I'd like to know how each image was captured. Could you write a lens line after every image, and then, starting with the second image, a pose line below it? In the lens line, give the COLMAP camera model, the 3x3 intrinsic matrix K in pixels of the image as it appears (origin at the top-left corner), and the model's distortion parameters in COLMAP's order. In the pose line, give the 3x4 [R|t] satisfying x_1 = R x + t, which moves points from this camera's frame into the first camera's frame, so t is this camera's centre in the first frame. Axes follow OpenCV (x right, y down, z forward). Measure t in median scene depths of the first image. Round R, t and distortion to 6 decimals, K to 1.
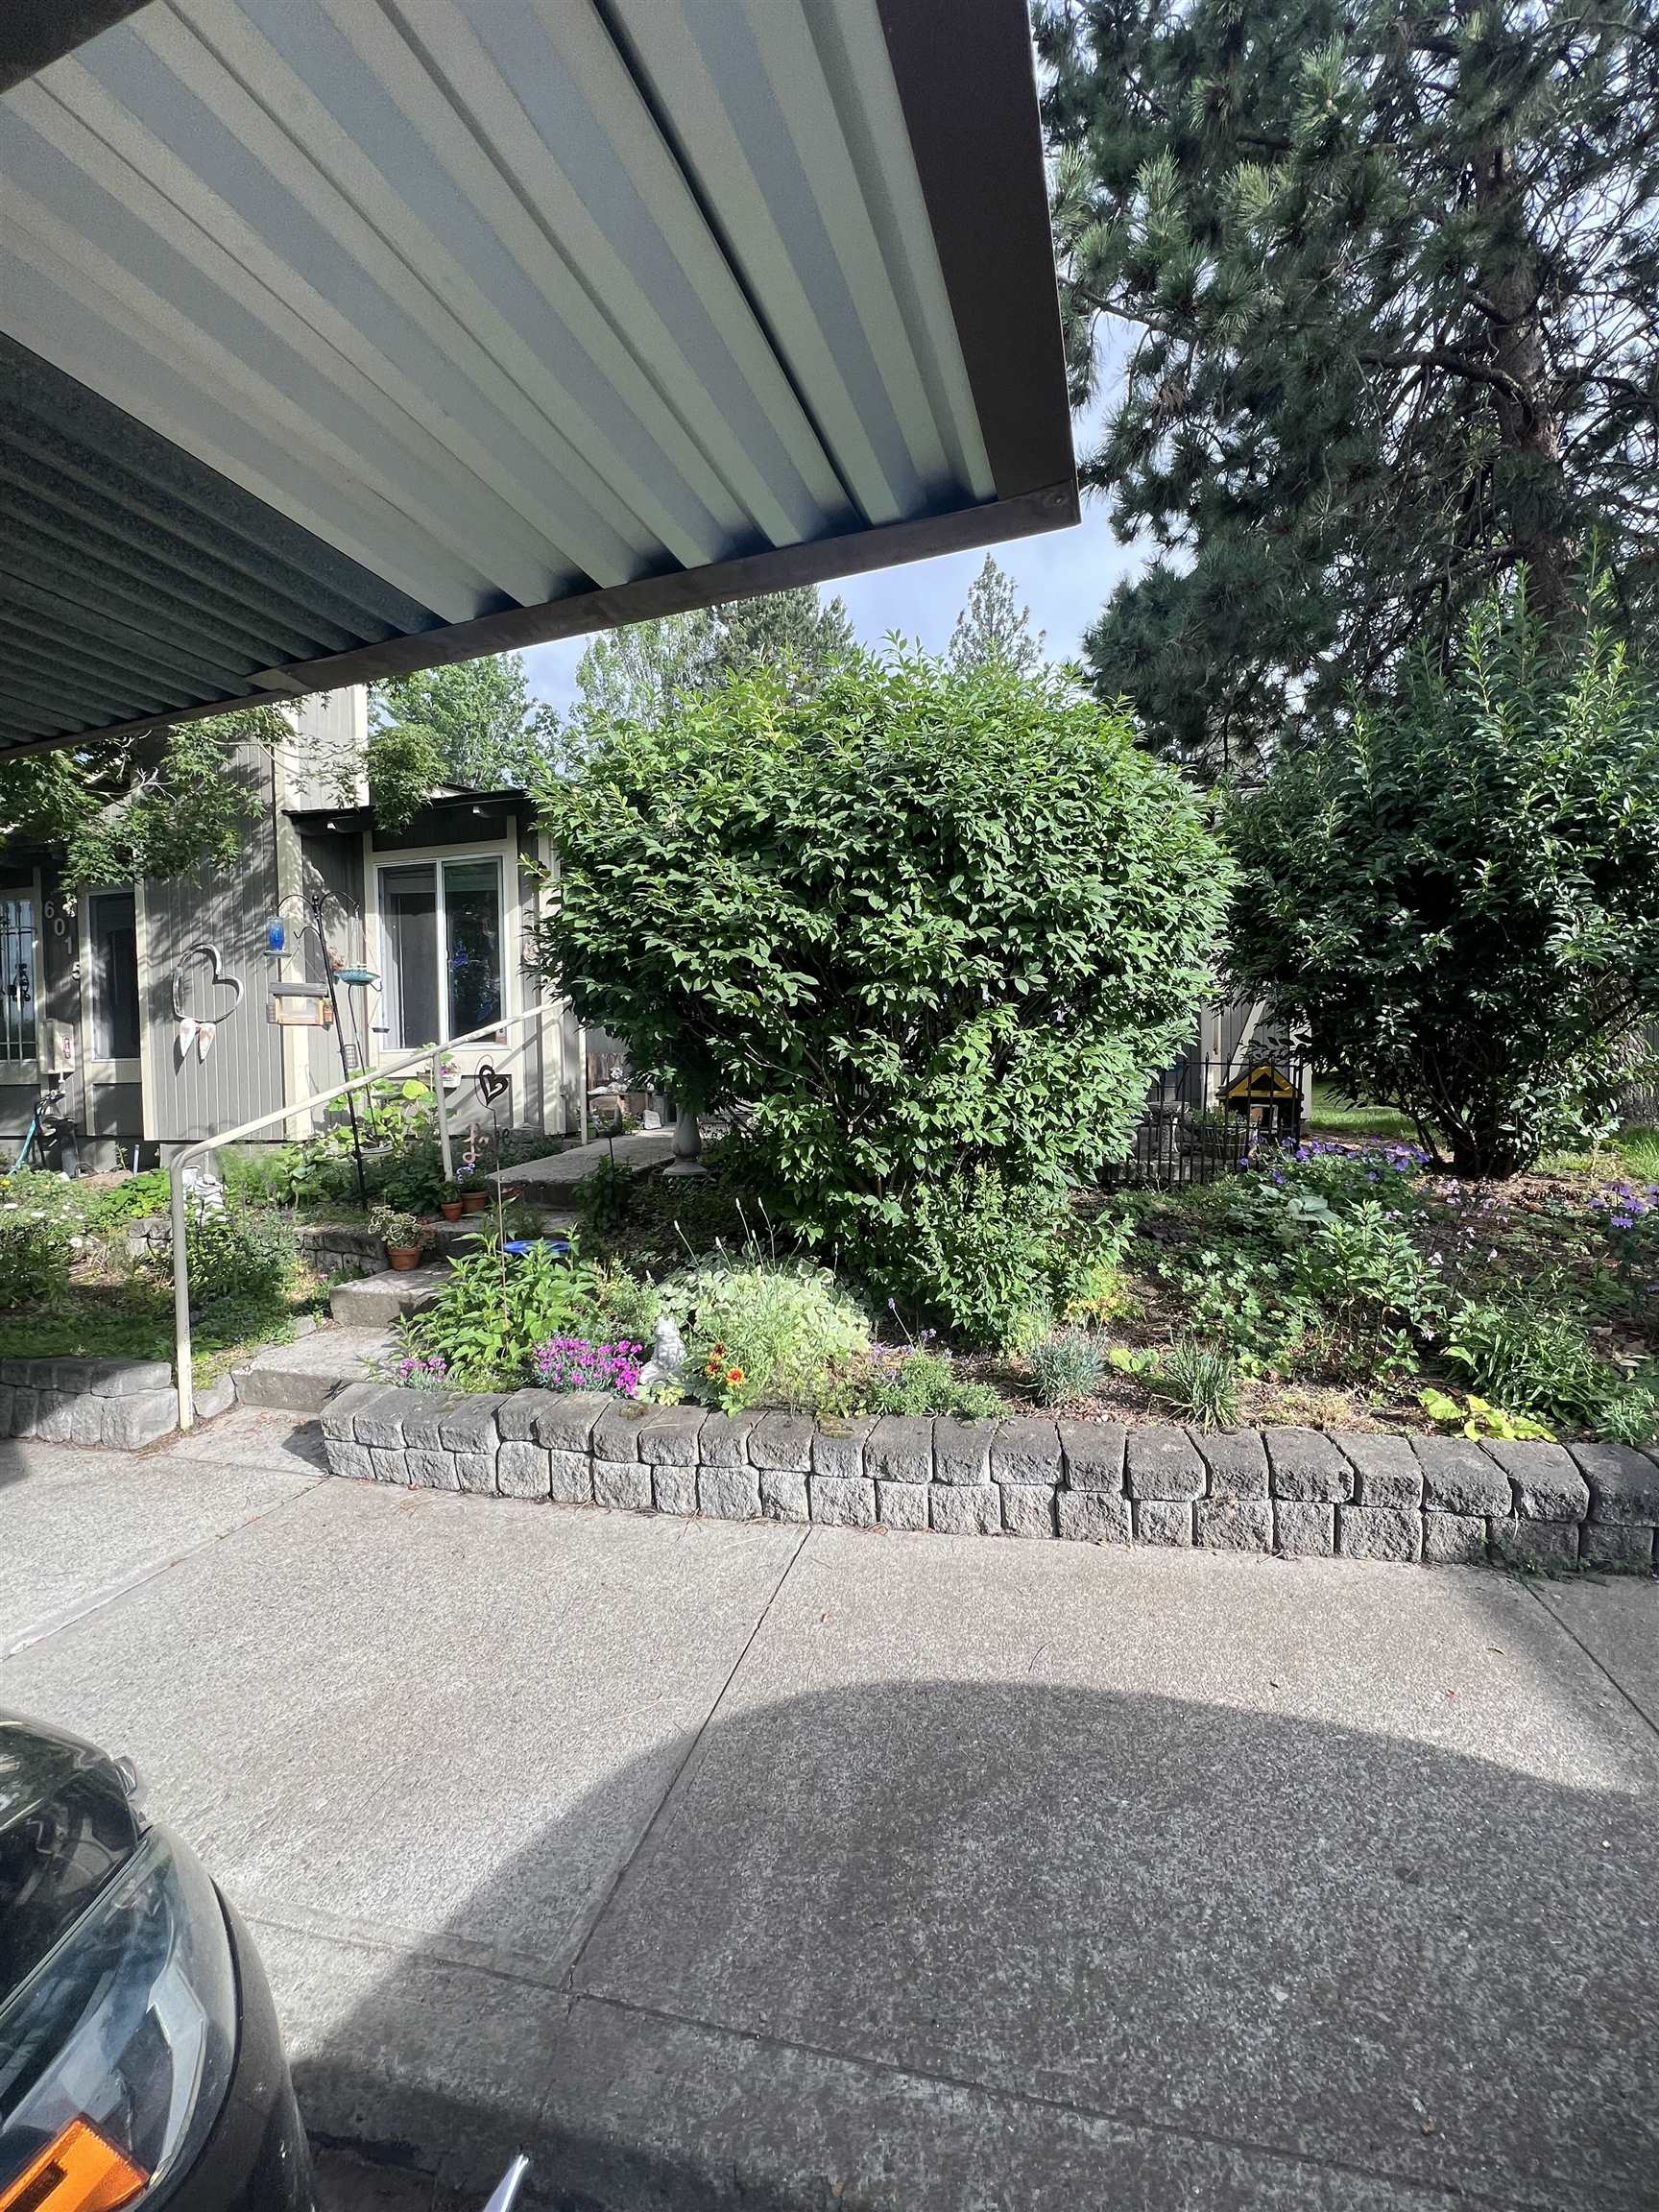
lens RADIAL K [[877.6, 0, 829.4], [0, 877.6, 1099.2], [0, 0, 1]] dist [-0.002020, -0.000229]
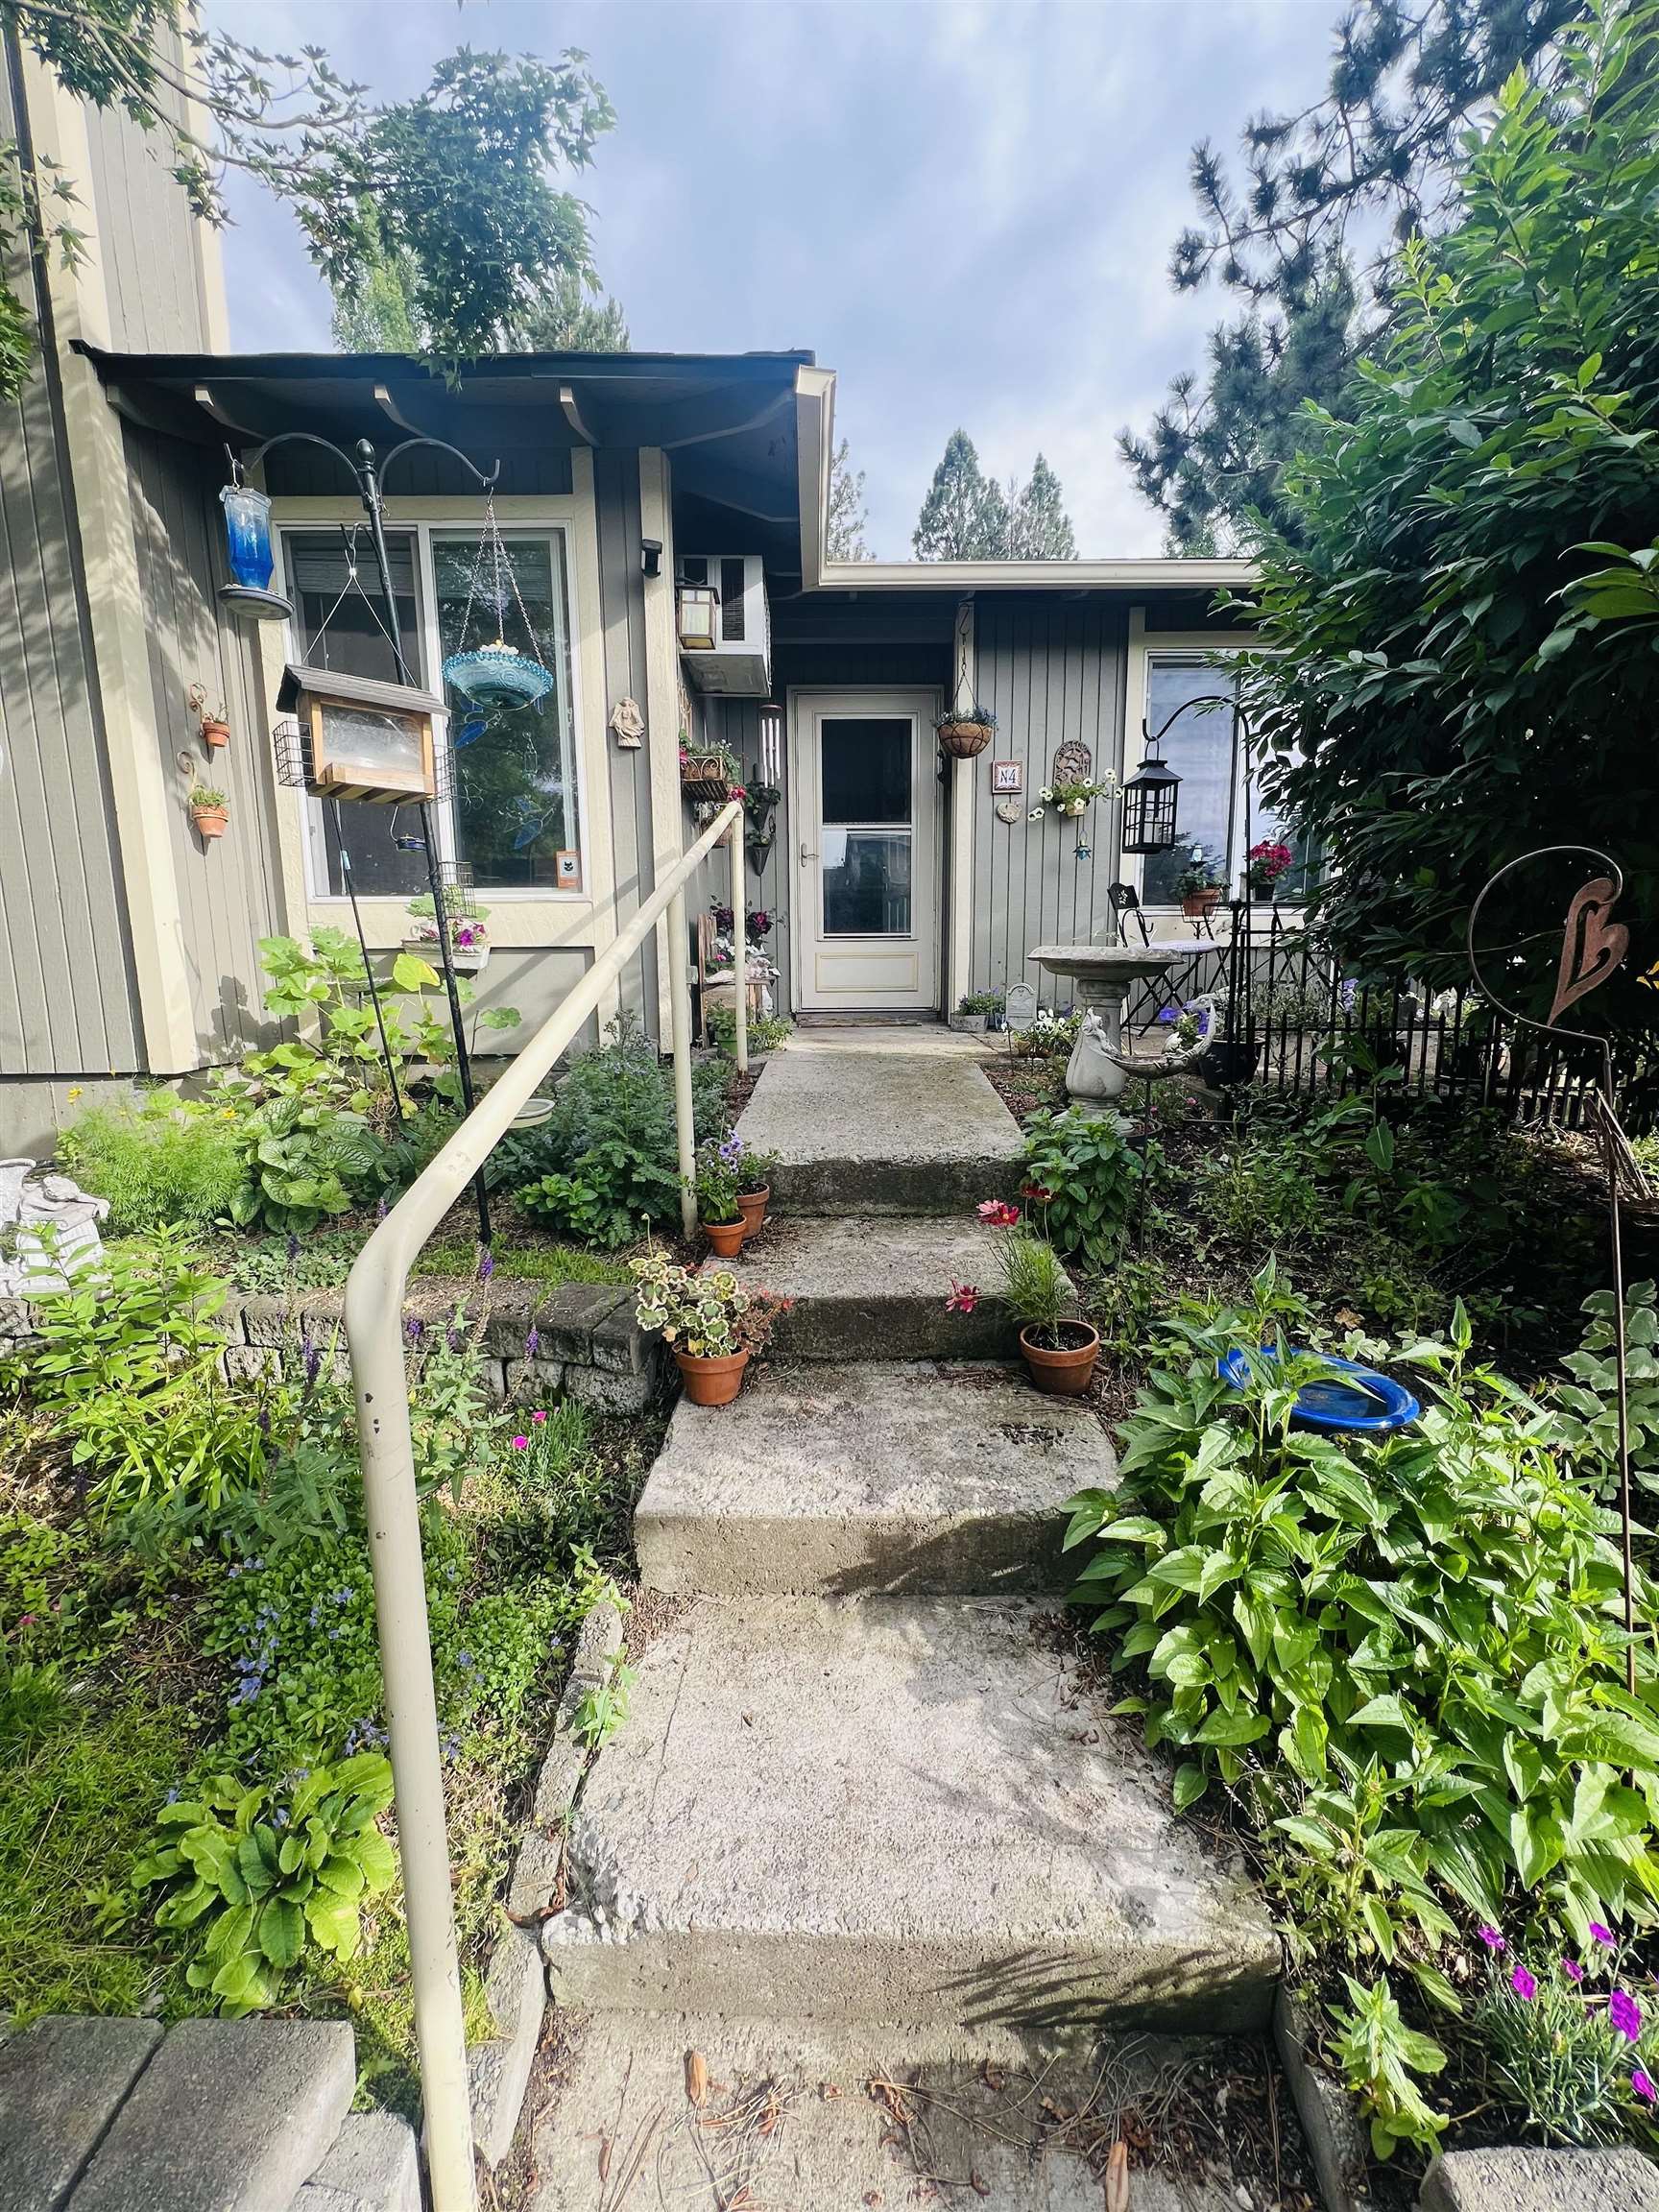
lens RADIAL K [[877.6, 0, 834.2], [0, 877.6, 1104.7], [0, 0, 1]] dist [-0.002020, -0.000229]
pose [[0.963588, -0.028402, 0.265879, -0.367620], [-0.006884, 0.991378, 0.130852, -0.002980], [-0.267303, -0.127917, 0.955084, 0.406215]]
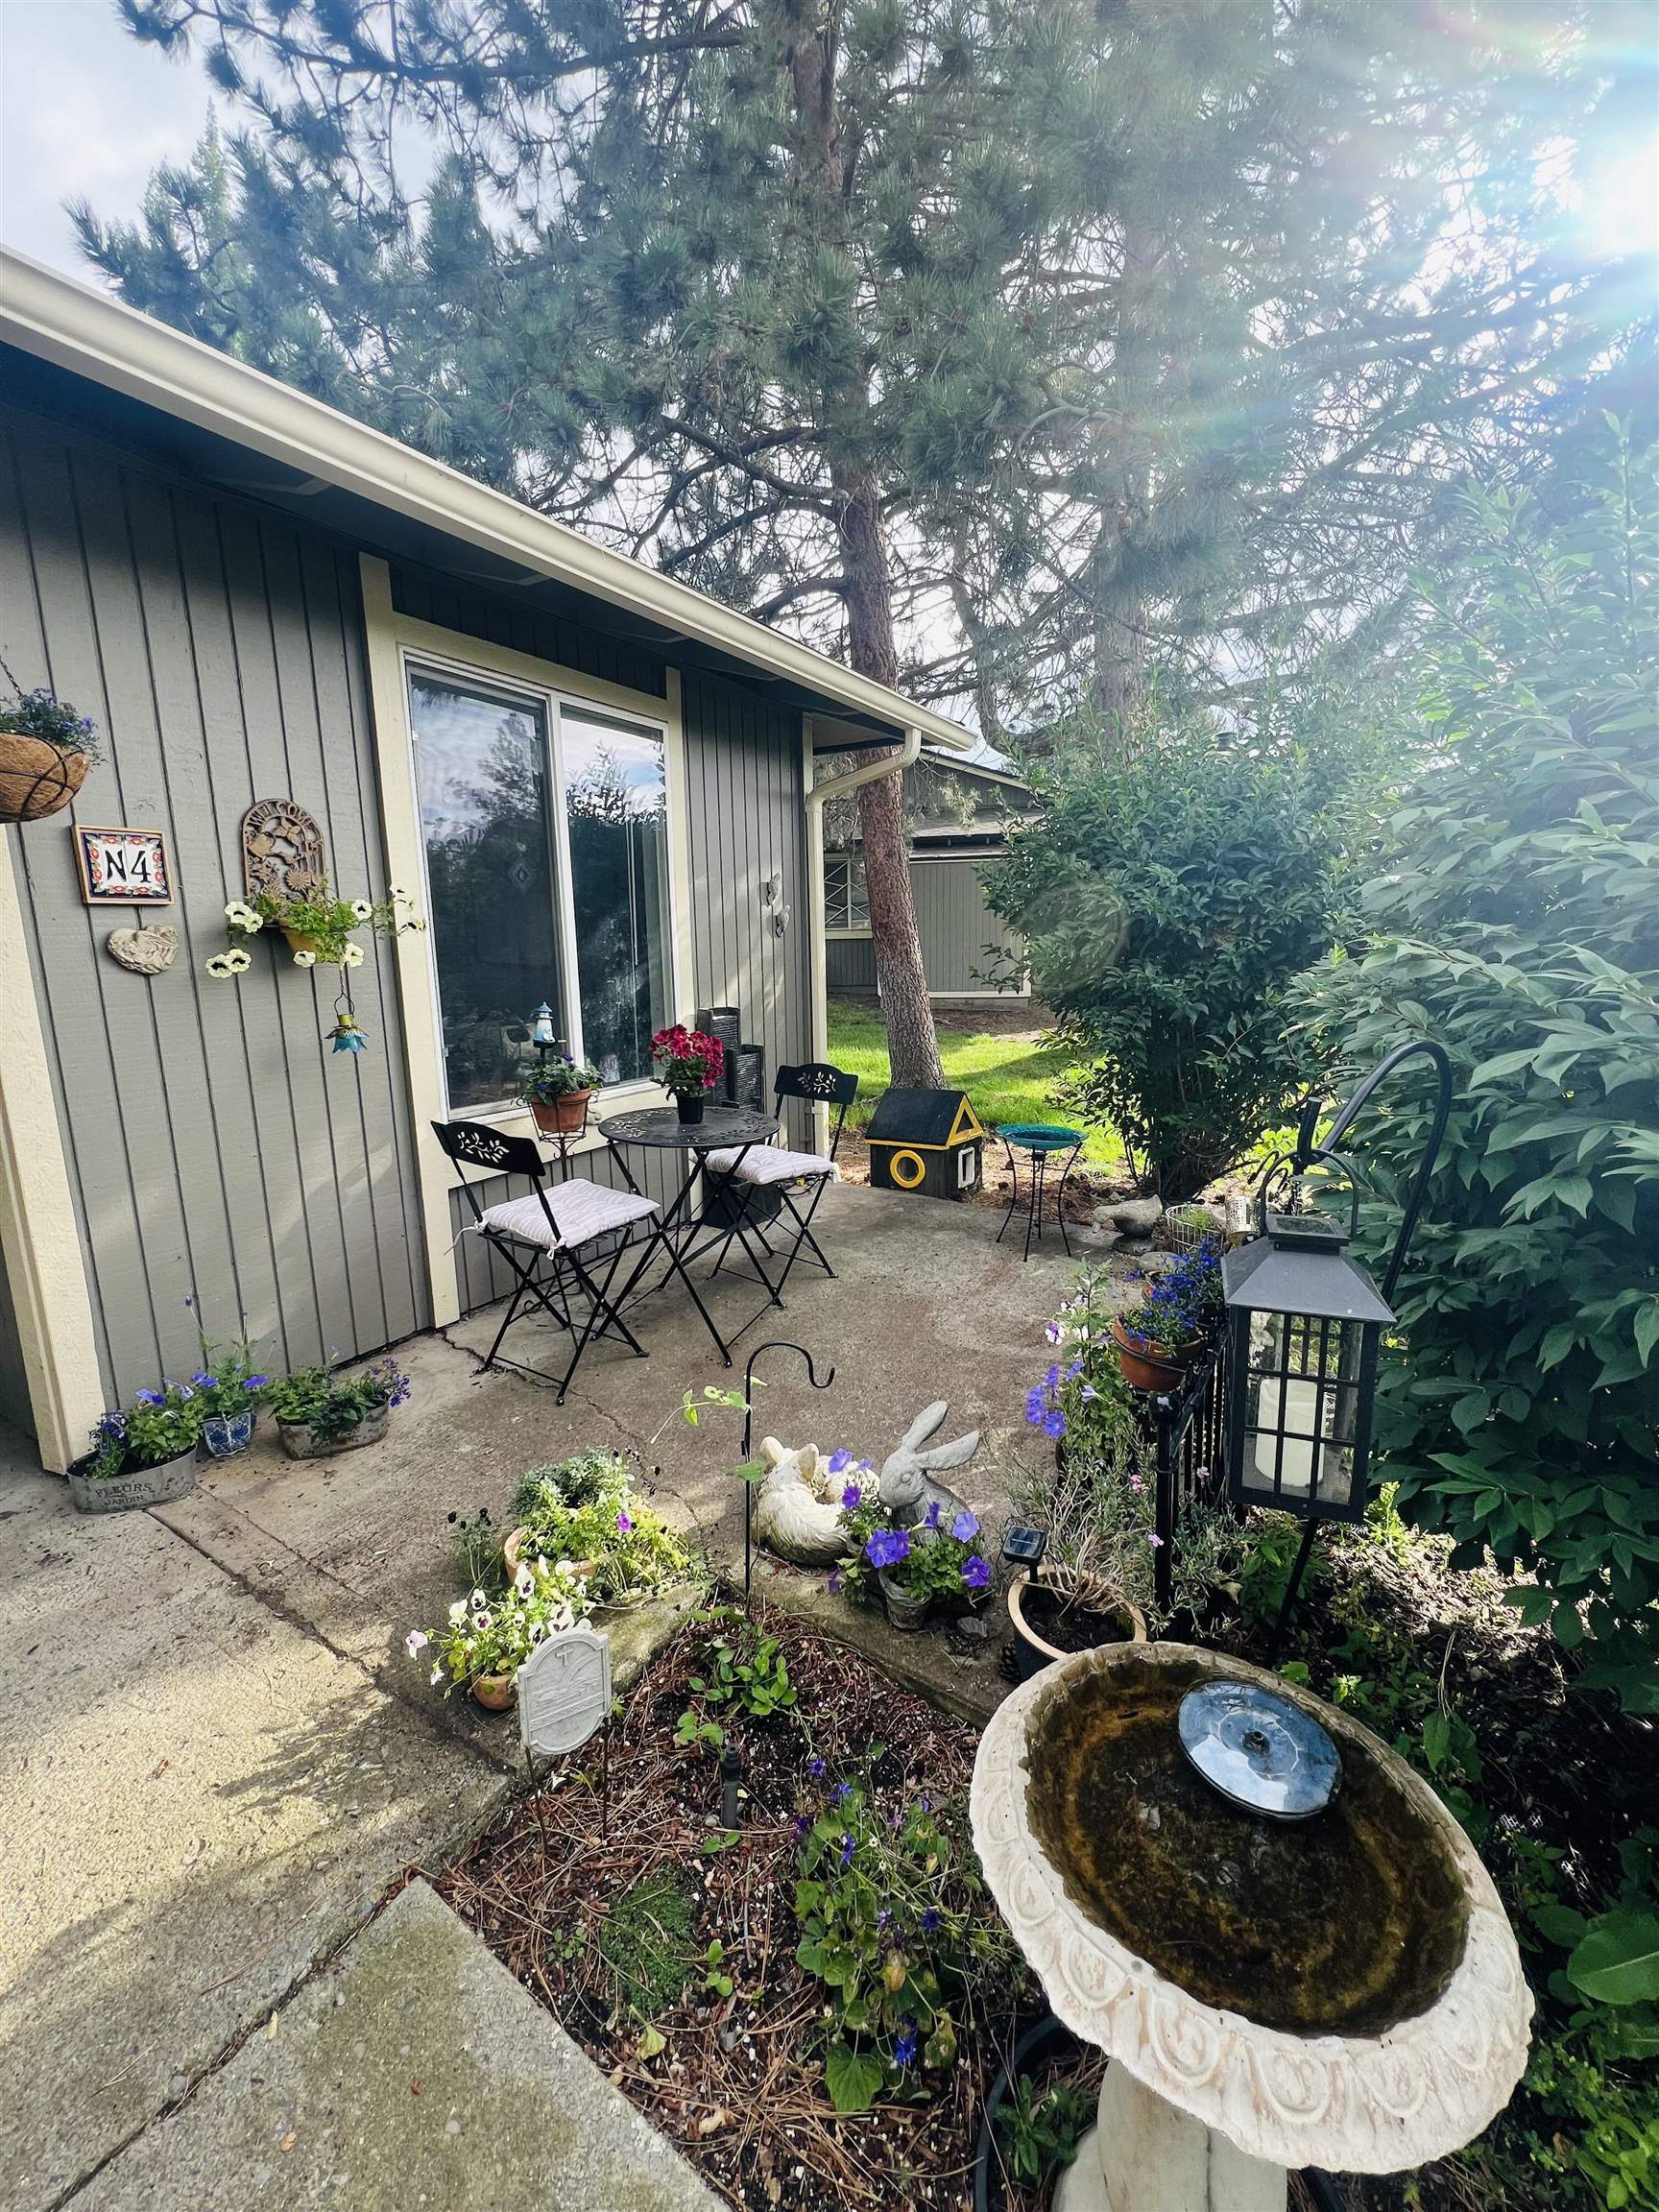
lens RADIAL K [[877.6, 0, 826.2], [0, 877.6, 1092.8], [0, 0, 1]] dist [-0.002020, -0.000229]
pose [[0.272941, -0.148295, 0.950532, -0.249219], [0.023538, 0.988781, 0.147503, -0.150668], [-0.961743, -0.017886, 0.273369, 0.812961]]
